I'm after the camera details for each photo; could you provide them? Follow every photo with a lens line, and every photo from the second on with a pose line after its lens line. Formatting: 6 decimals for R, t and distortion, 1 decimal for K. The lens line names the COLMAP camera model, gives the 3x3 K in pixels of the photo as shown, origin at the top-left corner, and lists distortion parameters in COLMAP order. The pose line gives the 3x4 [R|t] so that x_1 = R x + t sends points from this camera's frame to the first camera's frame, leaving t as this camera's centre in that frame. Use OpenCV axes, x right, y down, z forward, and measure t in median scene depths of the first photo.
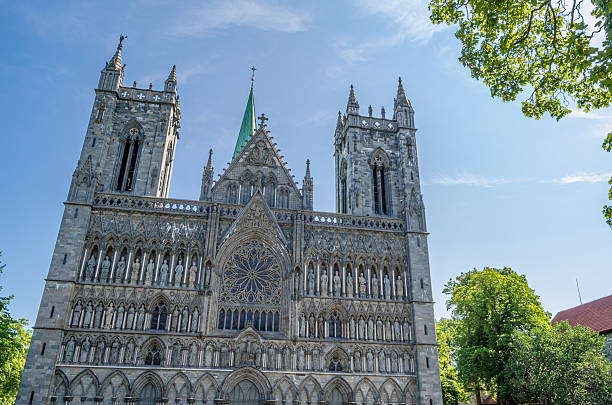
lens RADIAL K [[445.0, 0, 306.0], [0, 445.0, 202.5], [0, 0, 1]] dist [-0.030017, 0.048446]
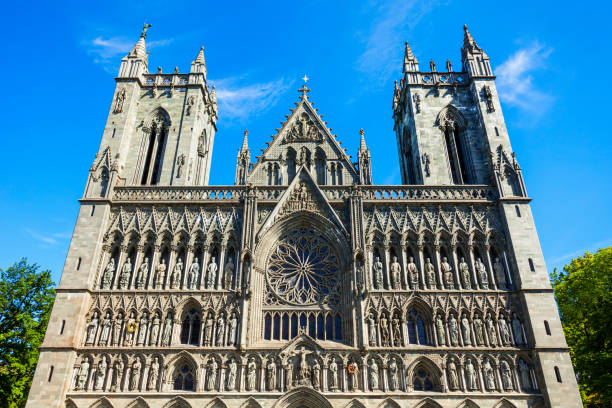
lens RADIAL K [[414.9, 0, 306.0], [0, 414.9, 204.0], [0, 0, 1]] dist [0.001082, 0.001251]
pose [[0.981957, -0.100373, -0.160269, 0.015802], [0.091342, 0.993839, -0.062770, 0.097626], [0.165582, 0.046998, 0.985076, 0.274631]]
